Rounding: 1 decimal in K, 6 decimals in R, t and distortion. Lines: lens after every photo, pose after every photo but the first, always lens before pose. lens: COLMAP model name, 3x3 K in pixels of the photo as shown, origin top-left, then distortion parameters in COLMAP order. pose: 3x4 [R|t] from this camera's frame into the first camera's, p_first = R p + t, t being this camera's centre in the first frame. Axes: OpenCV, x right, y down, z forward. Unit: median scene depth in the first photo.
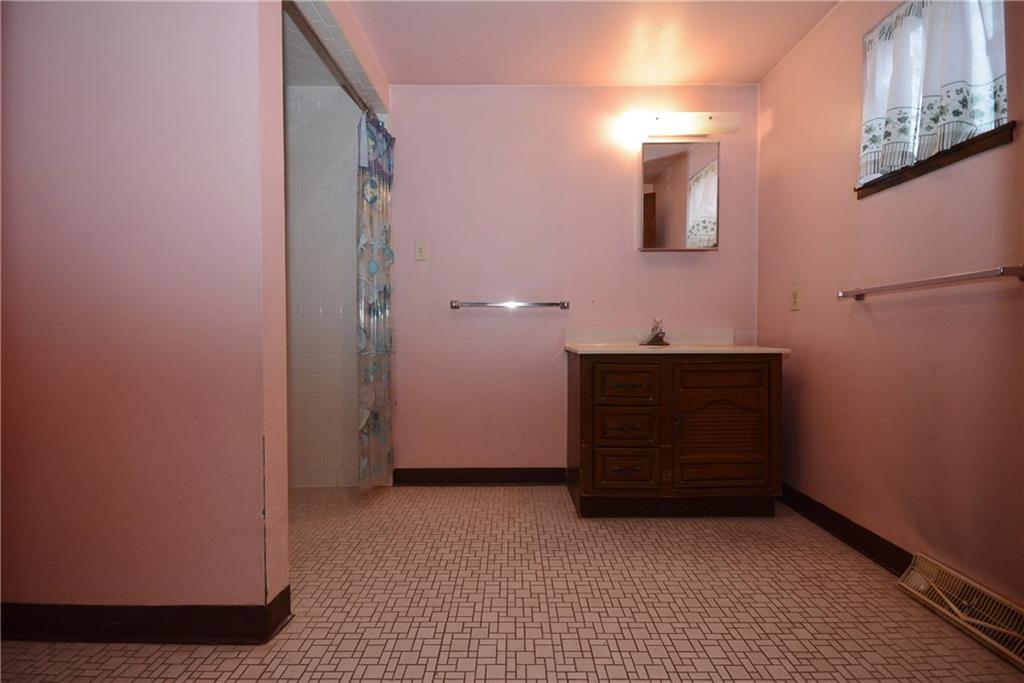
lens RADIAL K [[458.6, 0, 511.1], [0, 458.6, 340.0], [0, 0, 1]] dist [-0.001610, -0.000371]
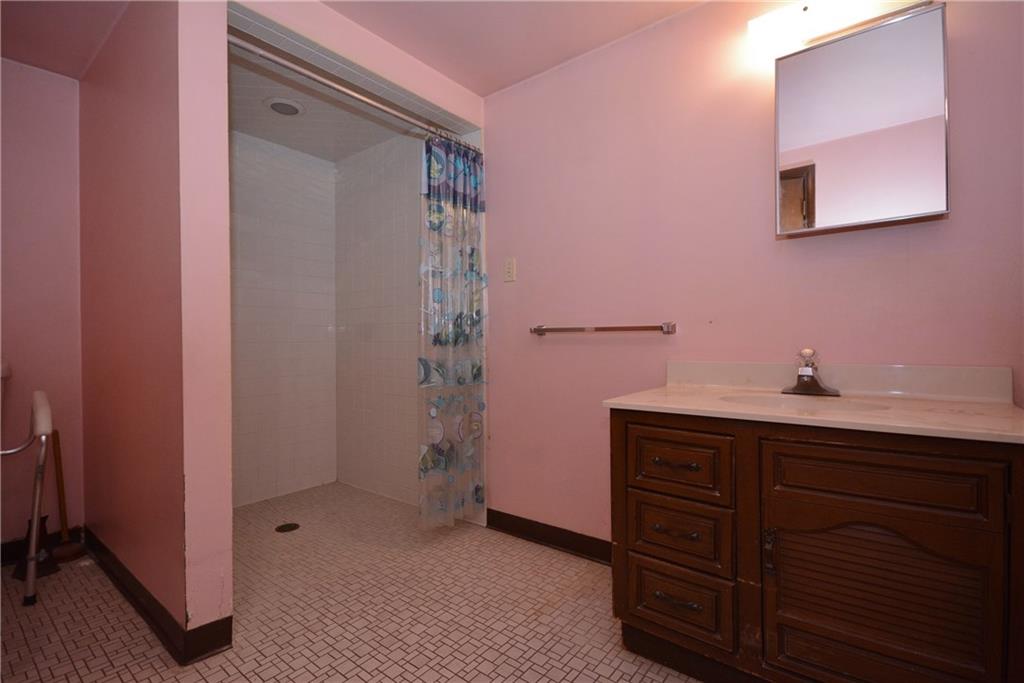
lens RADIAL K [[458.6, 0, 512.2], [0, 458.6, 341.4], [0, 0, 1]] dist [-0.001610, -0.000371]
pose [[0.793052, -0.005925, -0.609125, 0.445929], [-0.005269, 0.999849, -0.016586, -0.054089], [0.609131, 0.016363, 0.792901, 0.363859]]
